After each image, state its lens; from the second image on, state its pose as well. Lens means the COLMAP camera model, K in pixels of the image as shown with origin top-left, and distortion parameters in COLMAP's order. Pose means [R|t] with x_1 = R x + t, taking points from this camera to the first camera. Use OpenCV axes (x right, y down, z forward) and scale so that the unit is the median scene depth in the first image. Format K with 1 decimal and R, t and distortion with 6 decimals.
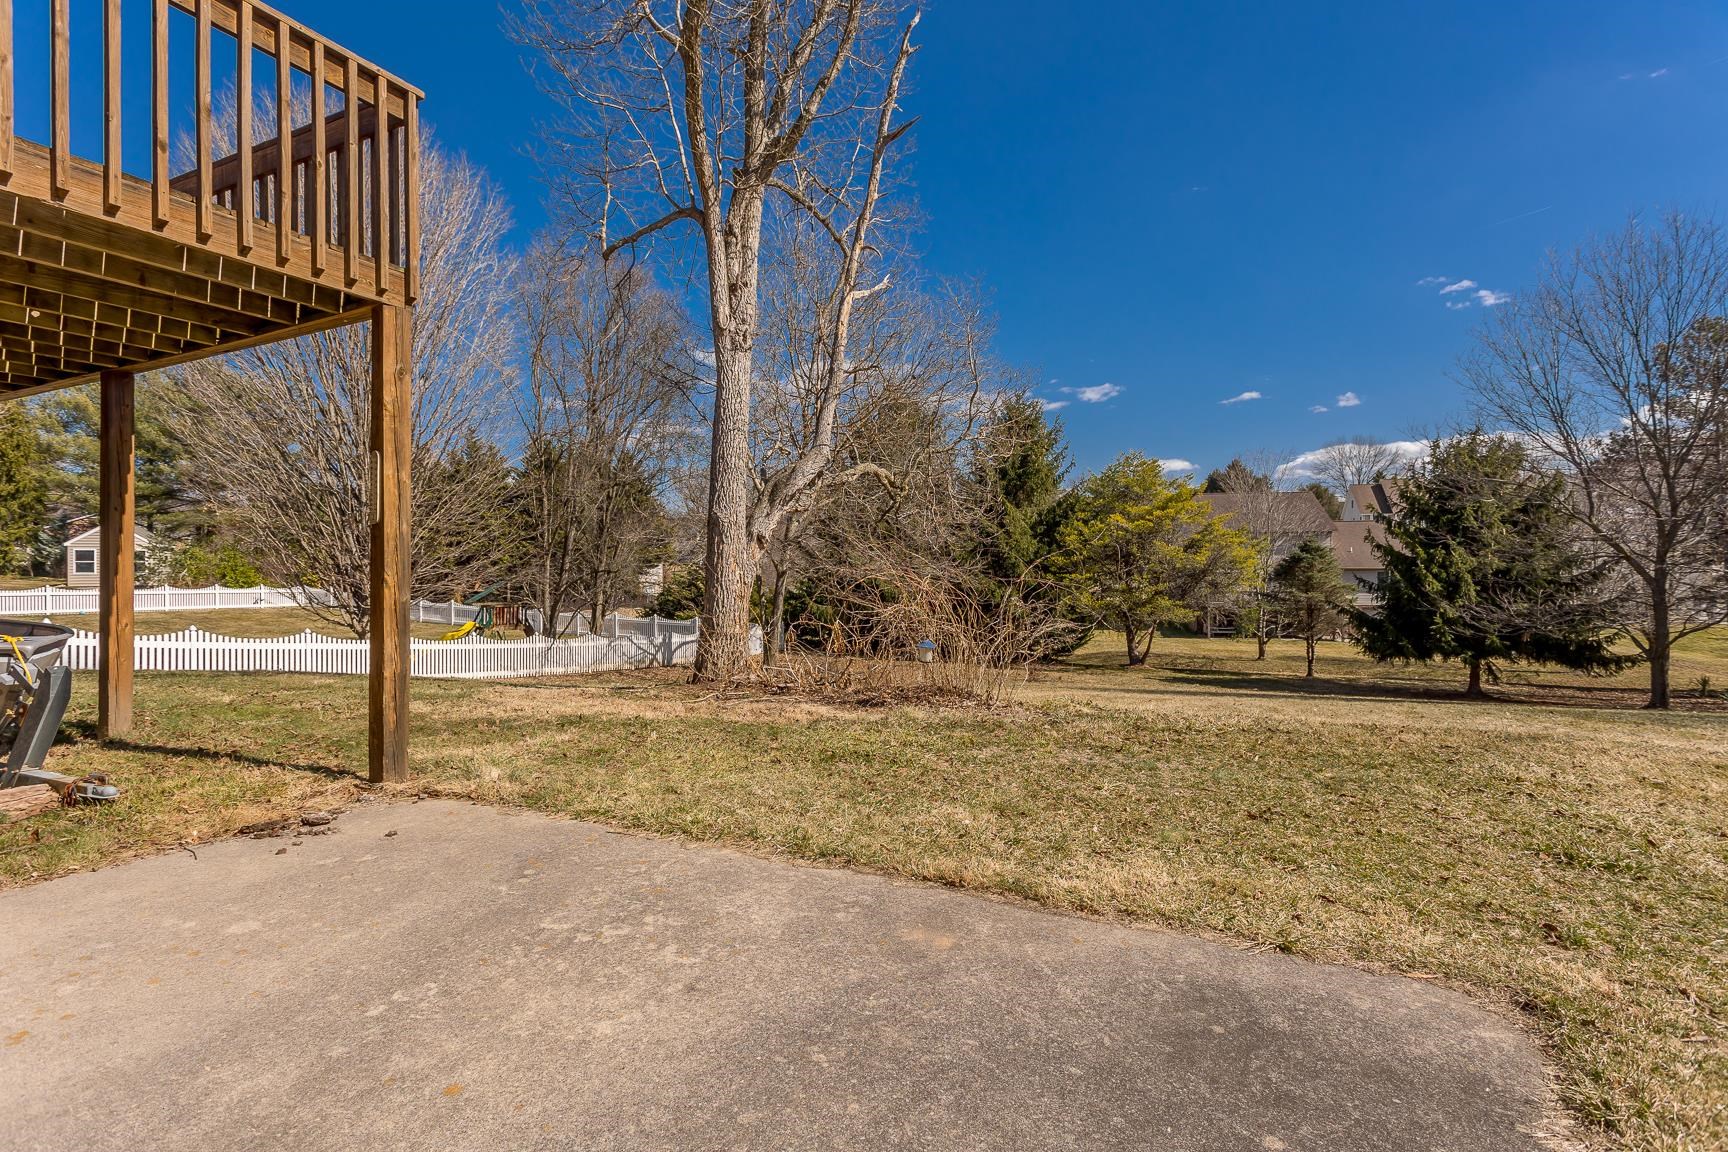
lens RADIAL K [[842.7, 0, 862.0], [0, 842.7, 564.0], [0, 0, 1]] dist [0.001443, 0.001284]
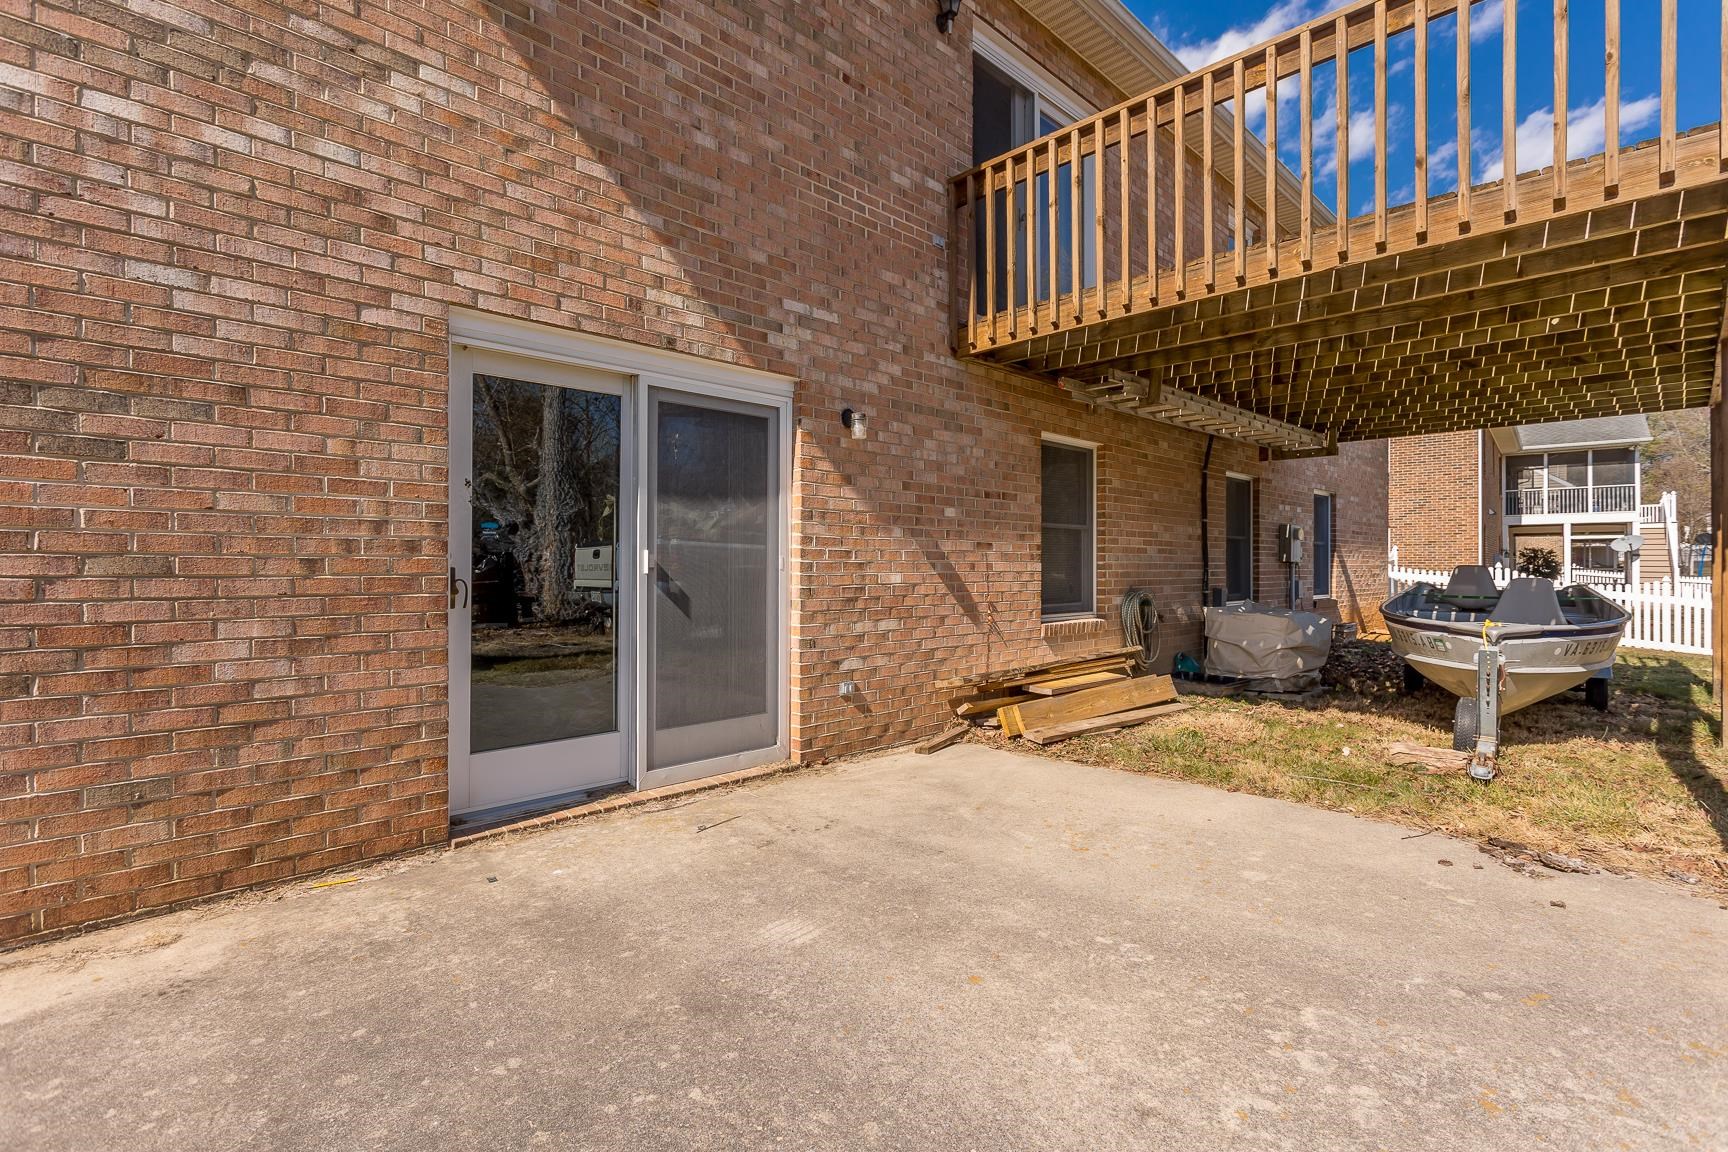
lens RADIAL K [[842.7, 0, 862.0], [0, 842.7, 564.0], [0, 0, 1]] dist [0.001443, 0.001284]
pose [[-0.329754, 0.002736, -0.944063, 0.533869], [0.004571, 0.999989, 0.001301, 0.003641], [0.944056, -0.003886, -0.329763, 0.896695]]
